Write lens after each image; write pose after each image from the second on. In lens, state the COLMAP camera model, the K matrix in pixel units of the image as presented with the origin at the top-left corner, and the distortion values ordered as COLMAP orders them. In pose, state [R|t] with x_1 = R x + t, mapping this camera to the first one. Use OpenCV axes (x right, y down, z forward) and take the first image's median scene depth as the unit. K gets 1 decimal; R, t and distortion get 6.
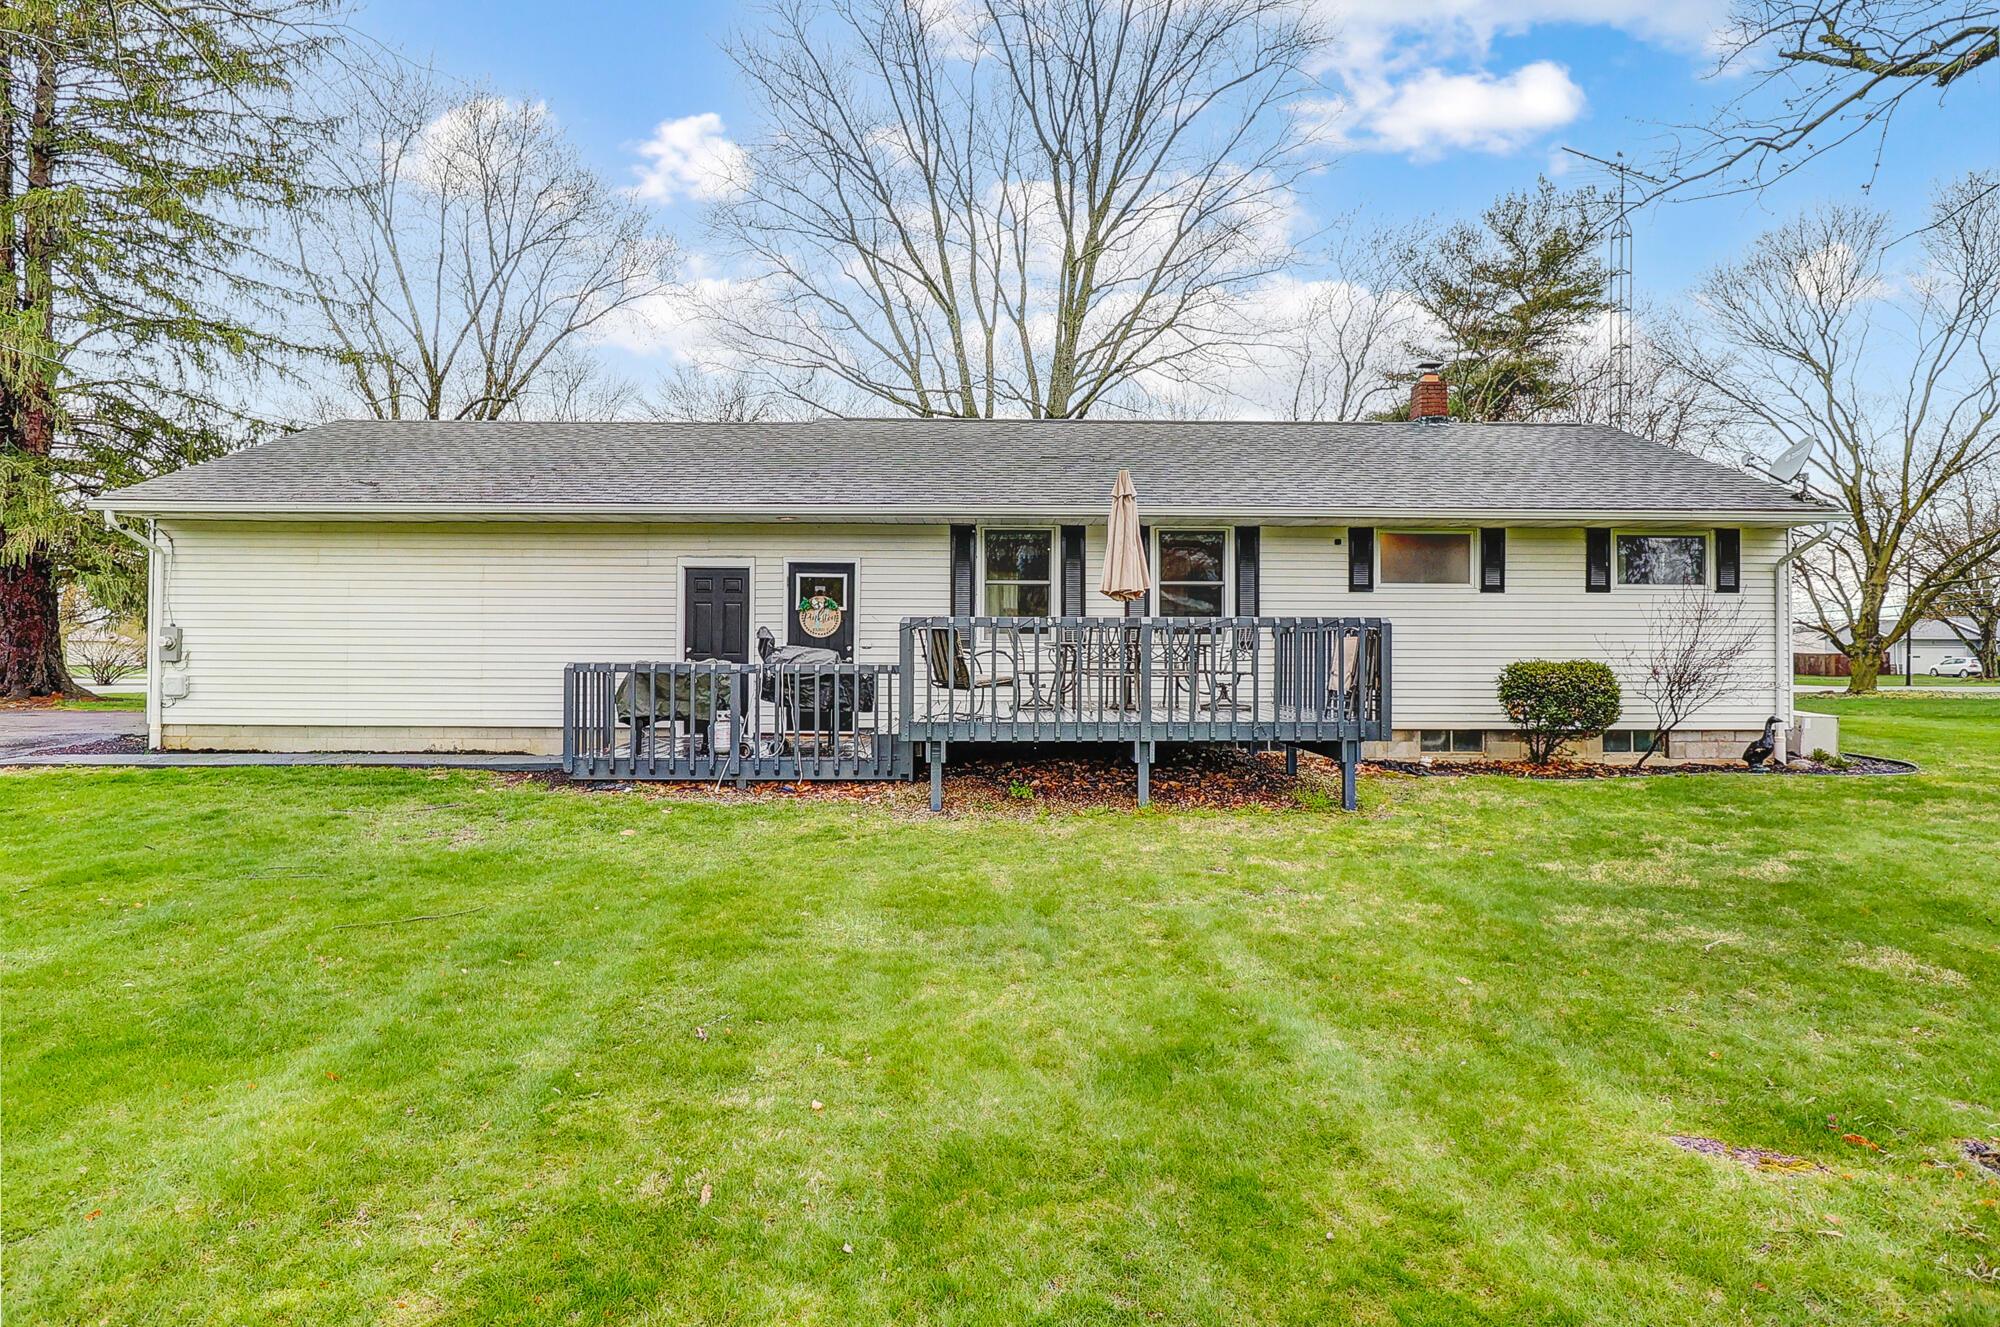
lens RADIAL K [[992.7, 0, 1000.0], [0, 992.7, 663.5], [0, 0, 1]] dist [0.002571, -0.008804]
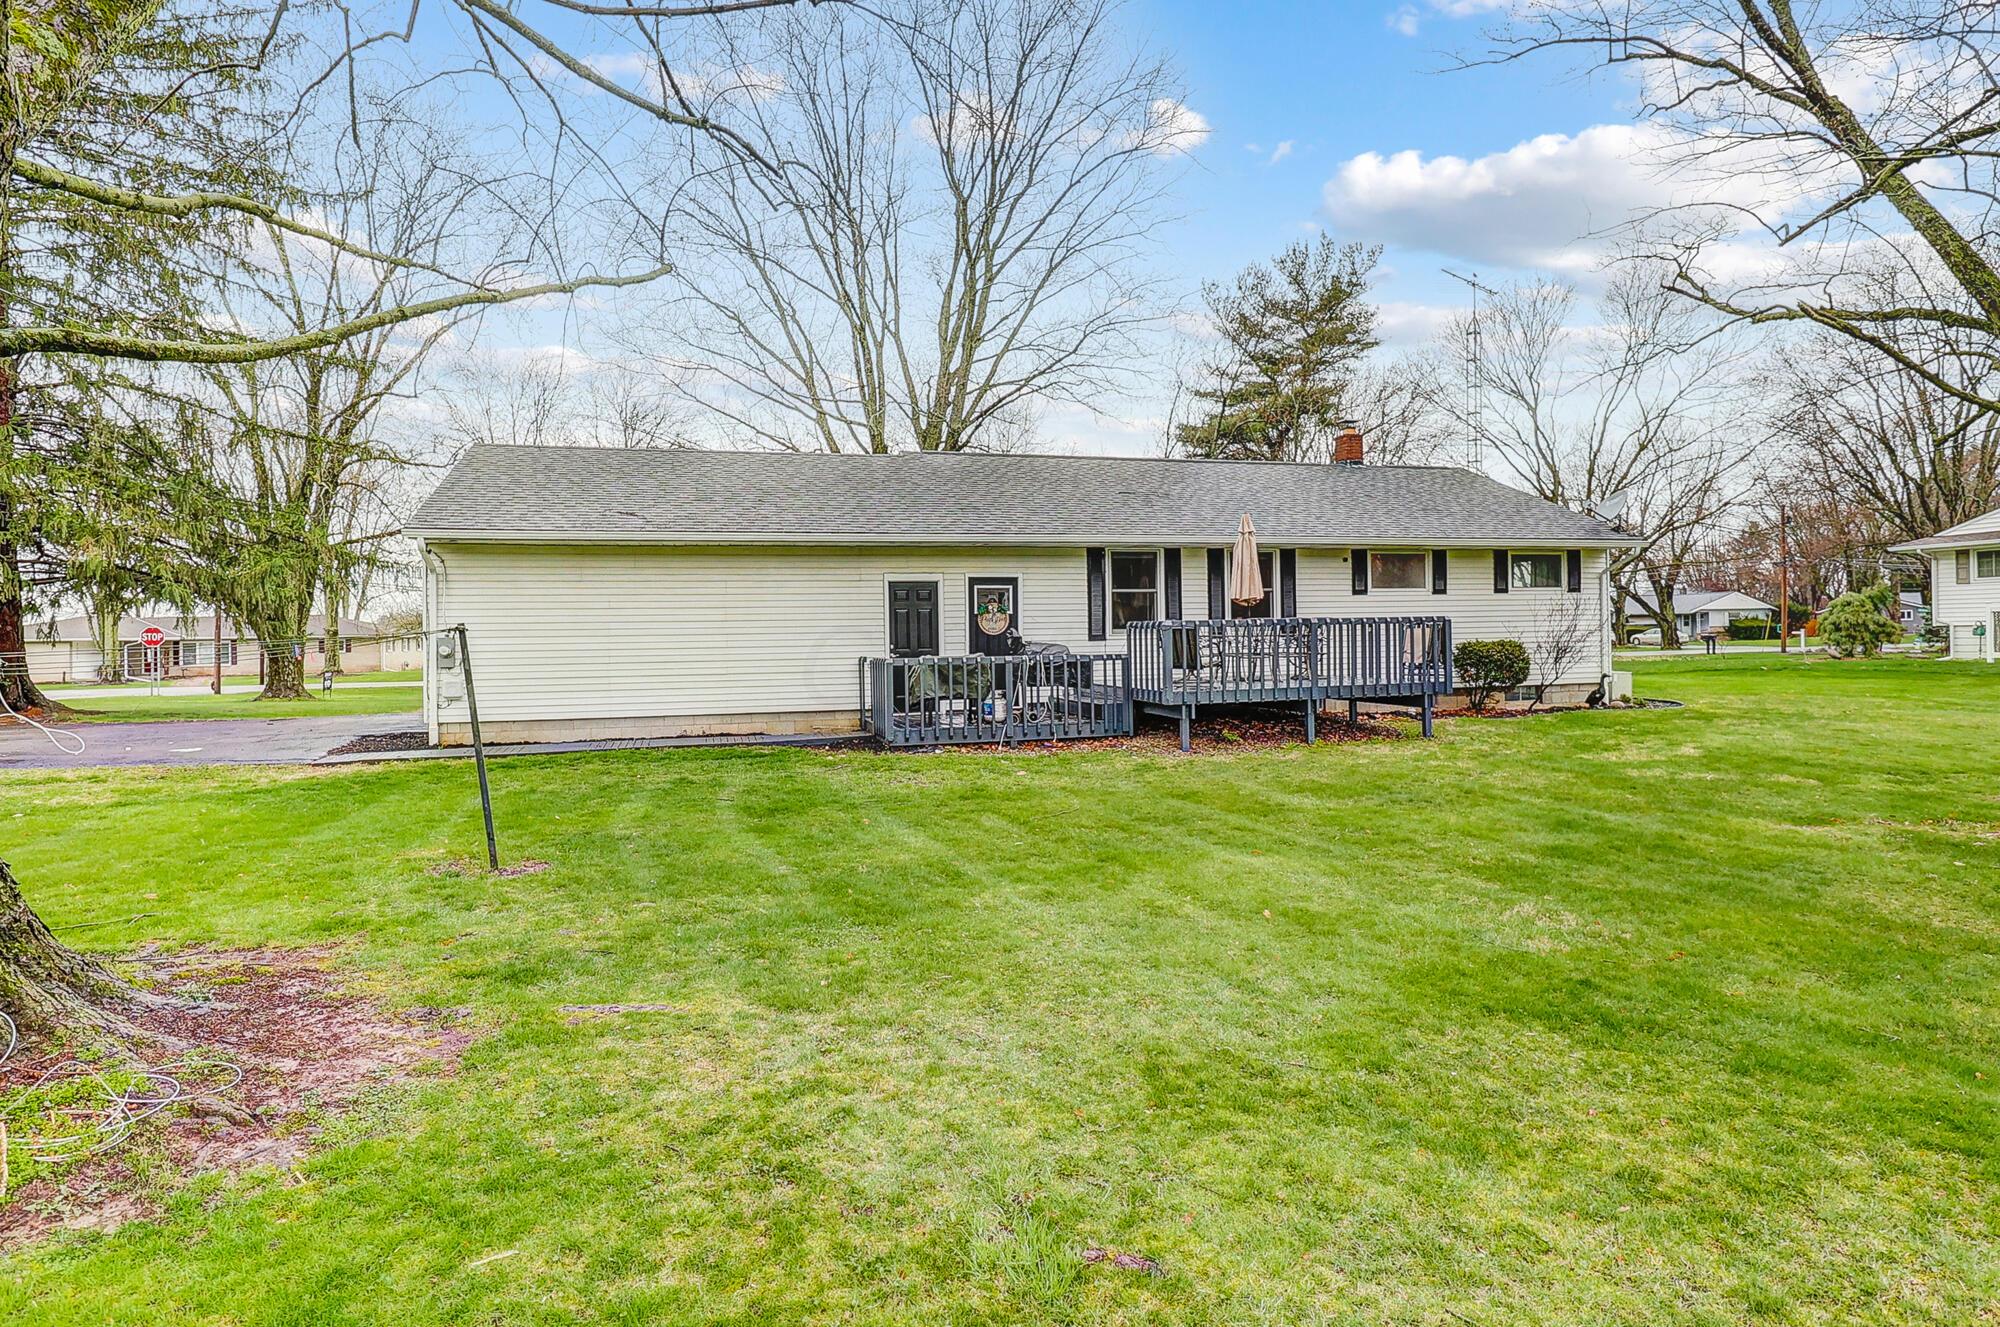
lens RADIAL K [[992.7, 0, 1000.0], [0, 992.7, 663.5], [0, 0, 1]] dist [0.002571, -0.008804]
pose [[0.970657, -0.027661, 0.238874, -0.480704], [0.024446, 0.999566, 0.016411, -0.009894], [-0.239224, -0.010090, 0.970912, -0.260077]]
